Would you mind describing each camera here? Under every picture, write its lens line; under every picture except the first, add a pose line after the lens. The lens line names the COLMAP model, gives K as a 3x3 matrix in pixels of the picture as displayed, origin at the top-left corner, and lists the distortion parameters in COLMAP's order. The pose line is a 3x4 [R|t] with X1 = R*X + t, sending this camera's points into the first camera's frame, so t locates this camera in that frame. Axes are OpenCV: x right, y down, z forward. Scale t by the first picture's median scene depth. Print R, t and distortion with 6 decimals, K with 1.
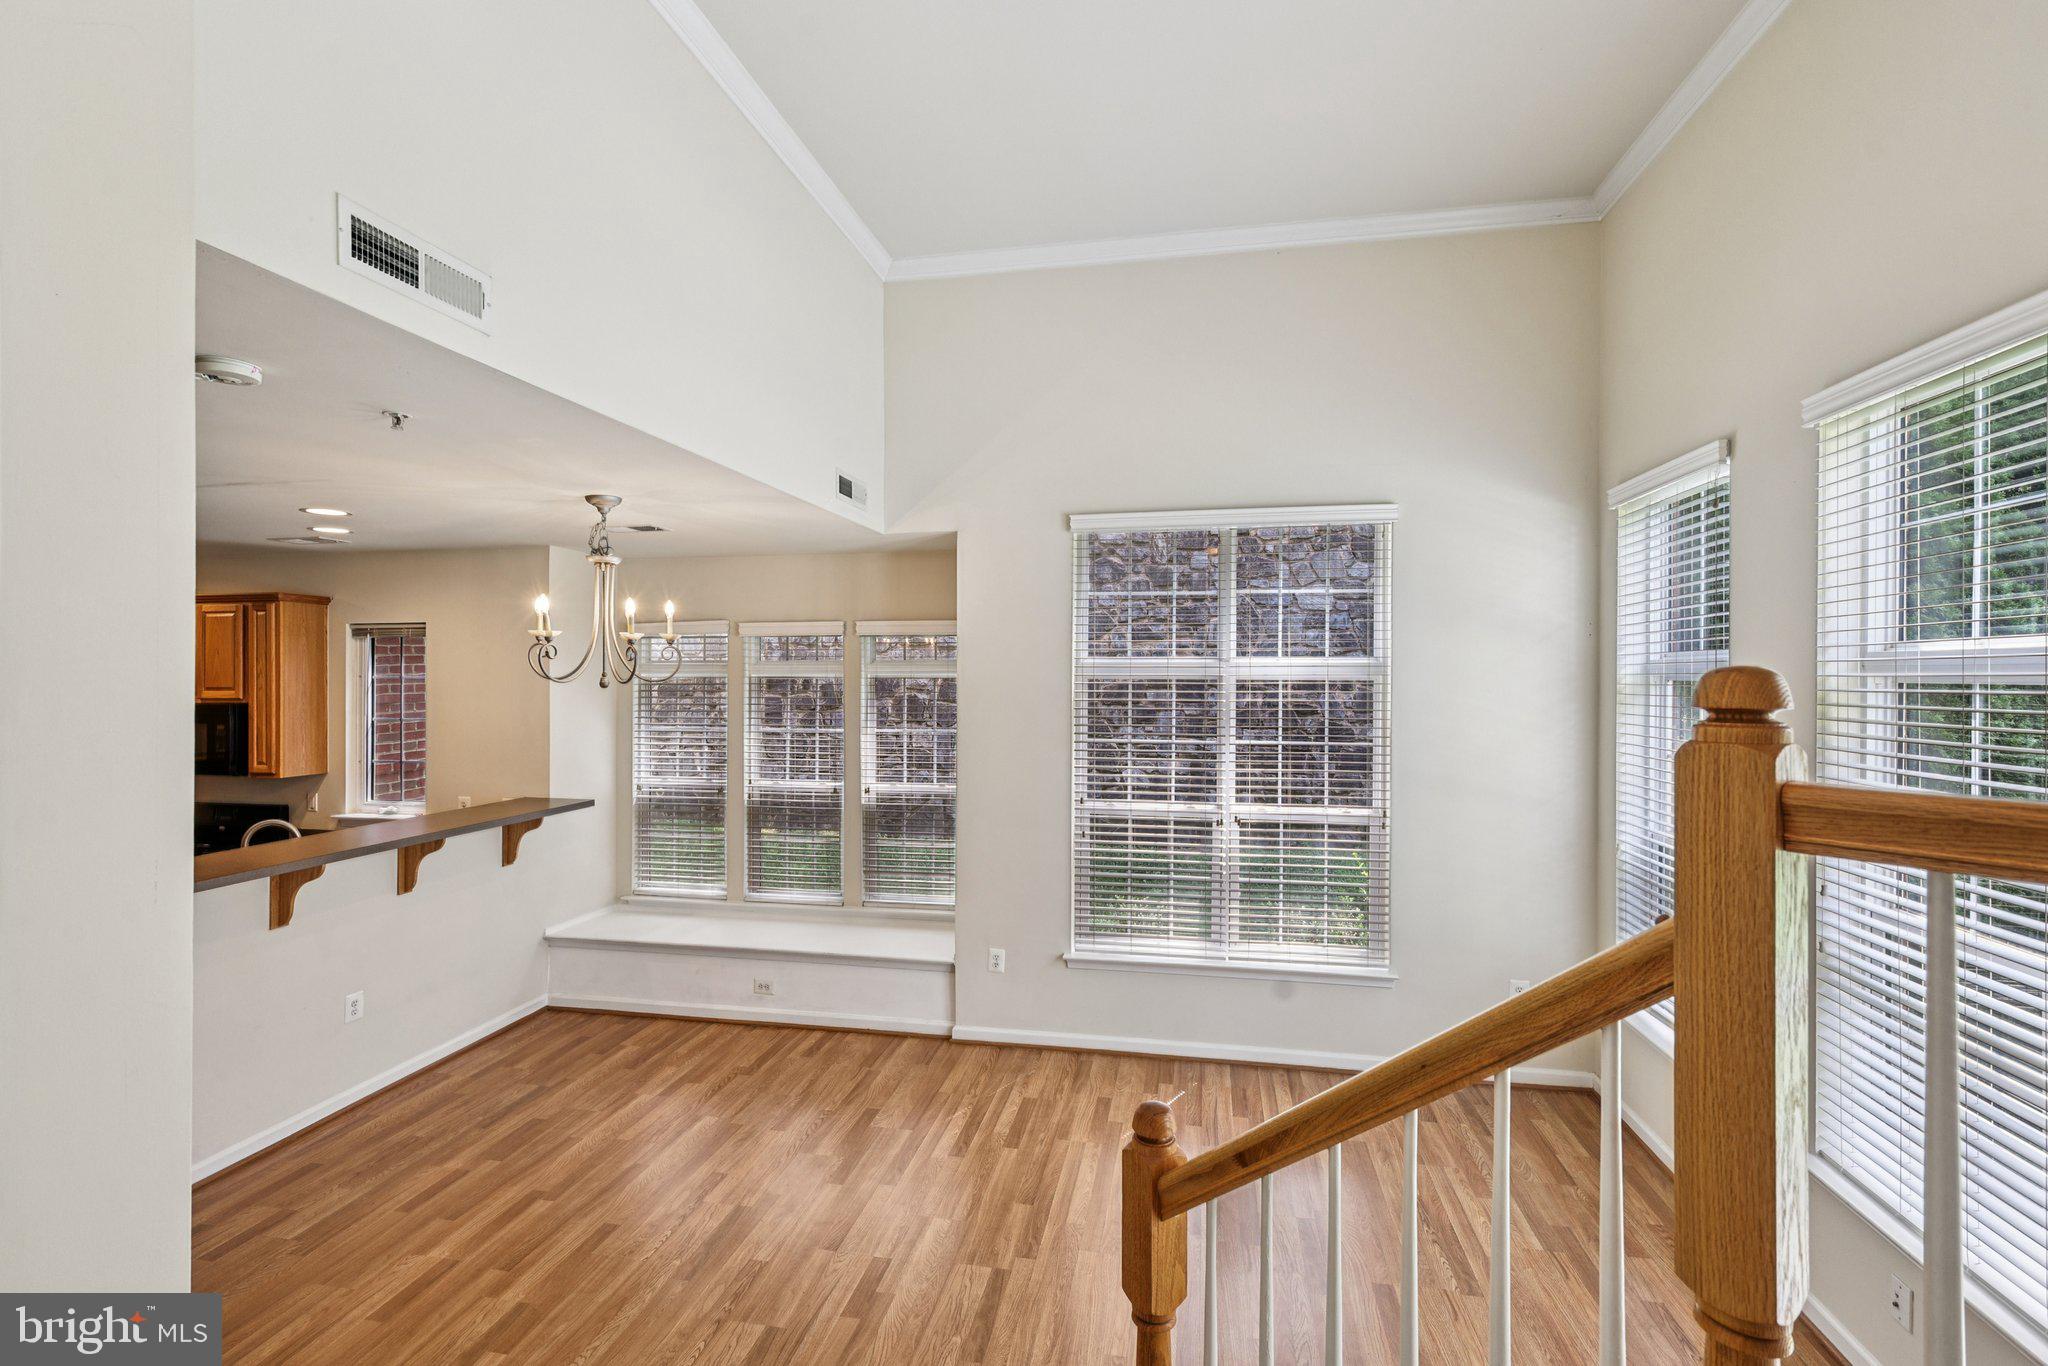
lens RADIAL K [[890.2, 0, 1015.2], [0, 890.2, 684.1], [0, 0, 1]] dist [0.002728, -0.000274]
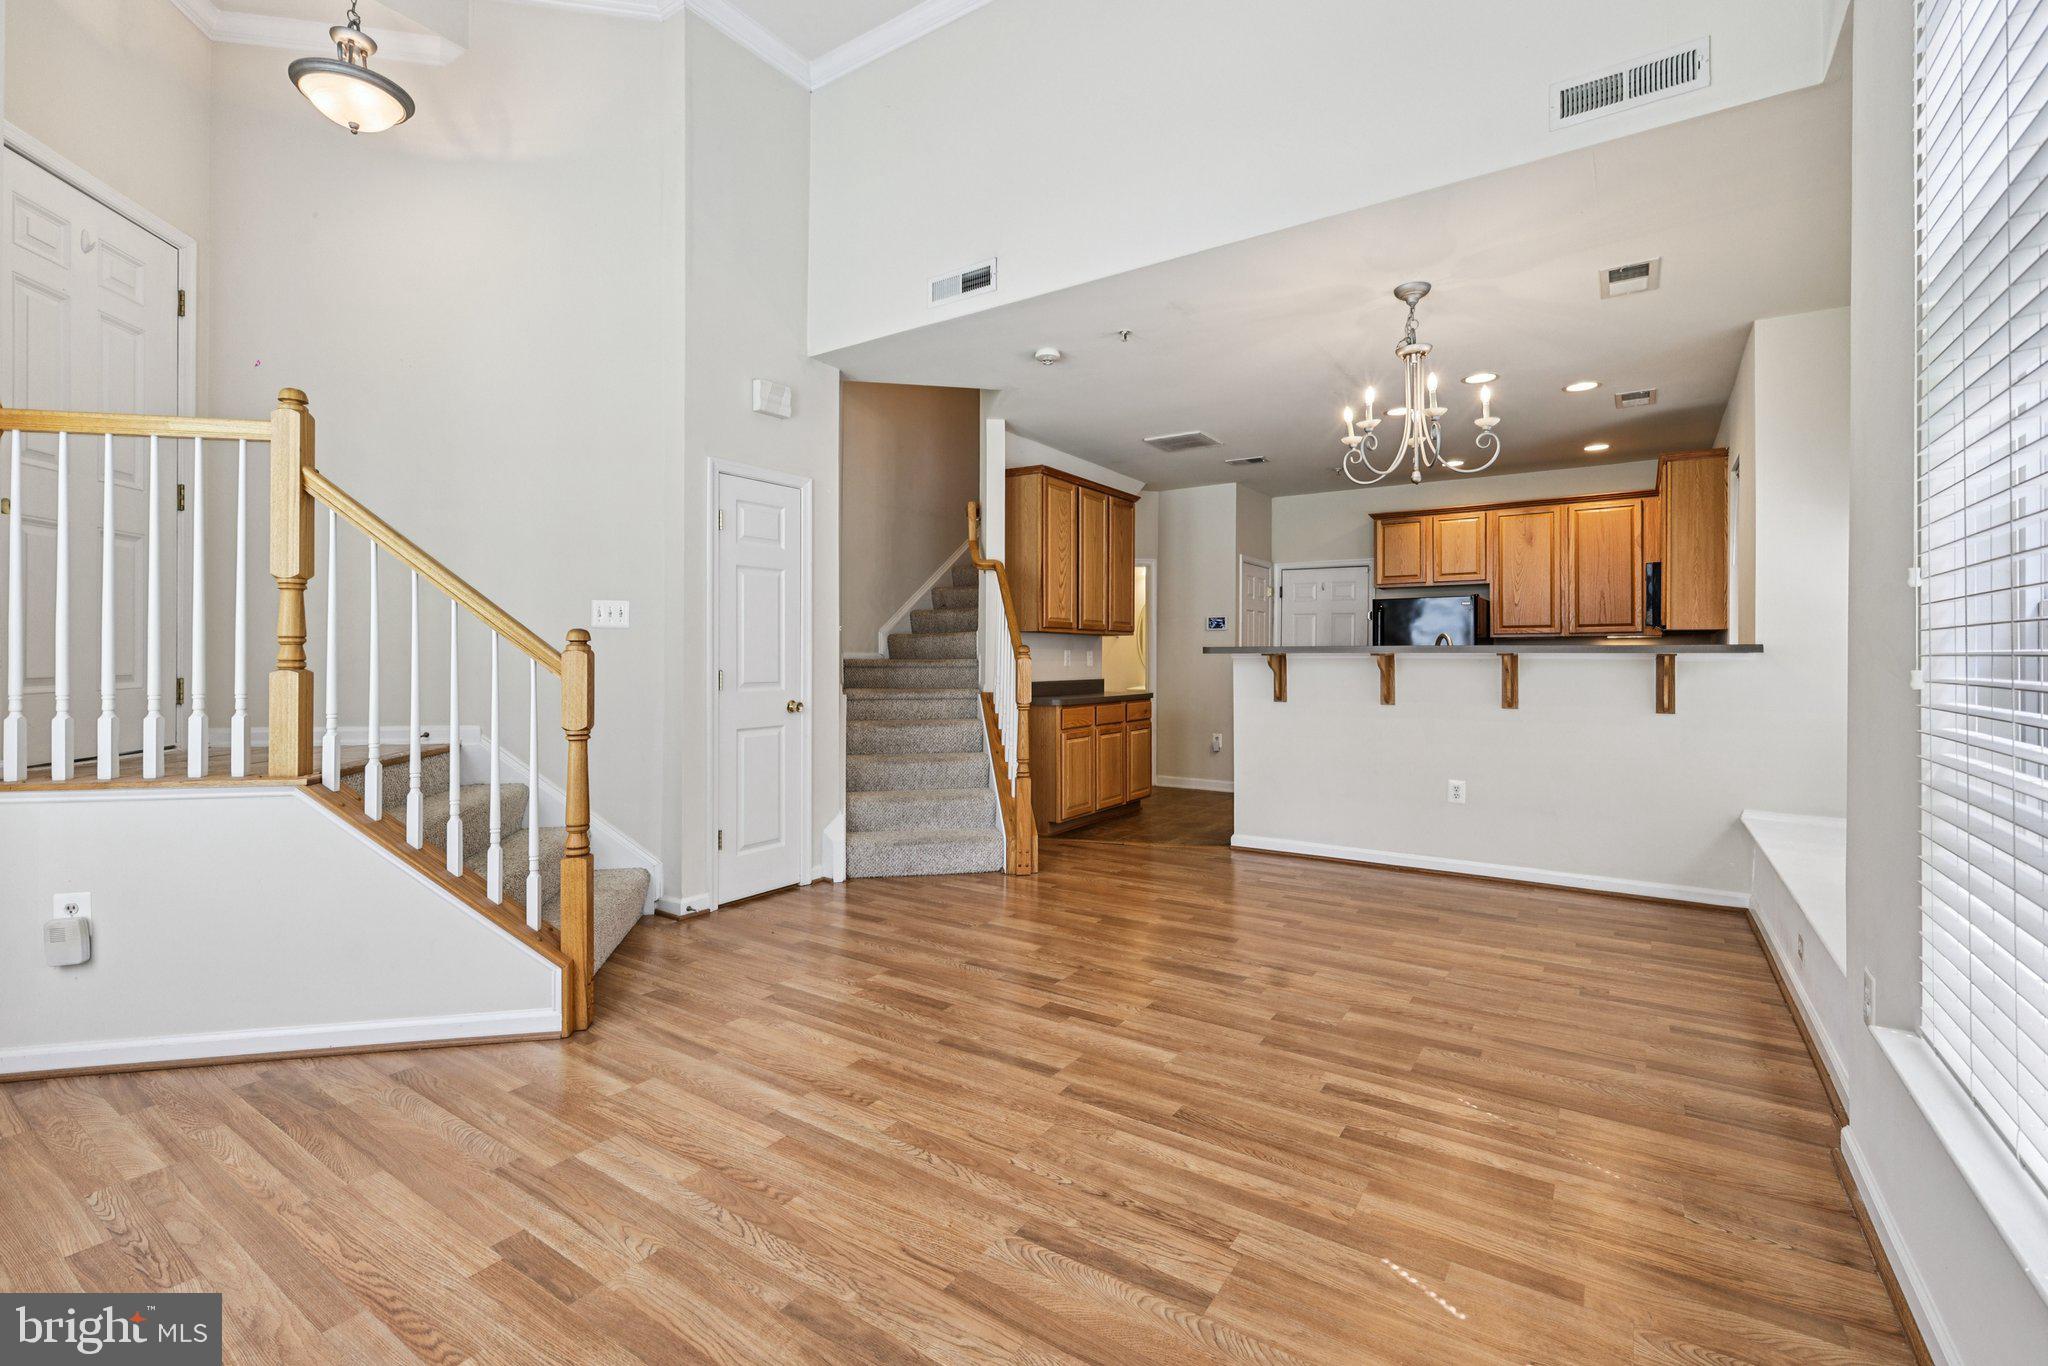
lens RADIAL K [[890.2, 0, 1053.2], [0, 890.2, 645.6], [0, 0, 1]] dist [0.002728, -0.000274]
pose [[-0.347261, -0.006291, -0.937747, 0.502211], [-0.005896, 0.999972, -0.004525, 0.160439], [0.937750, 0.003958, -0.347289, 0.823912]]
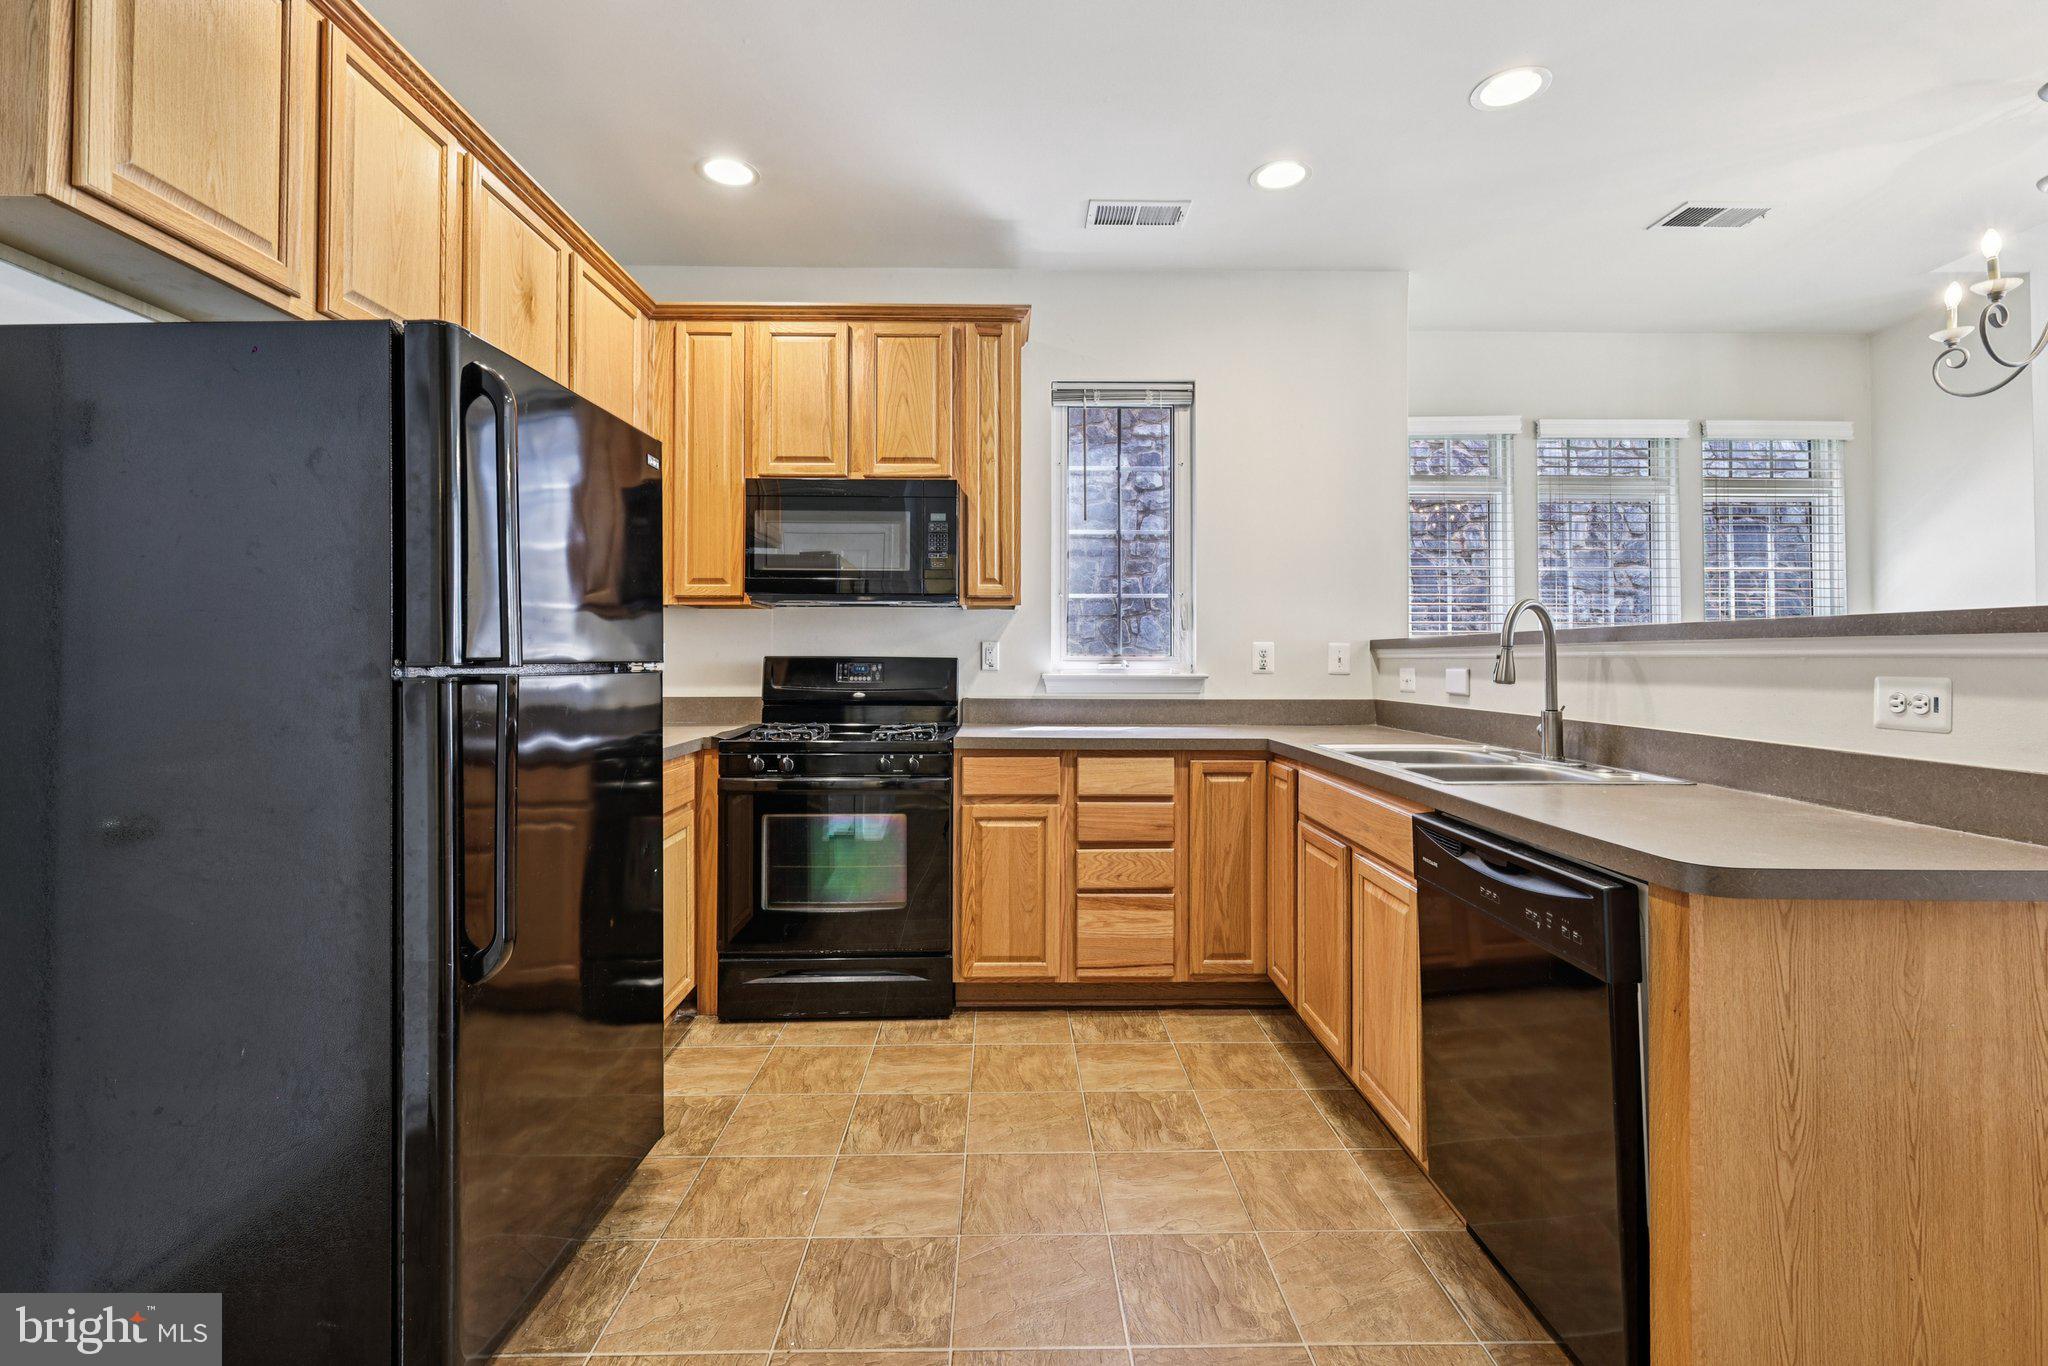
lens RADIAL K [[890.2, 0, 1023.2], [0, 890.2, 650.0], [0, 0, 1]] dist [0.002728, -0.000274]
pose [[0.975703, 0.004461, 0.219053, -1.166658], [-0.000670, 0.999849, -0.017376, 0.180275], [-0.219097, 0.016807, 0.975558, 0.469838]]
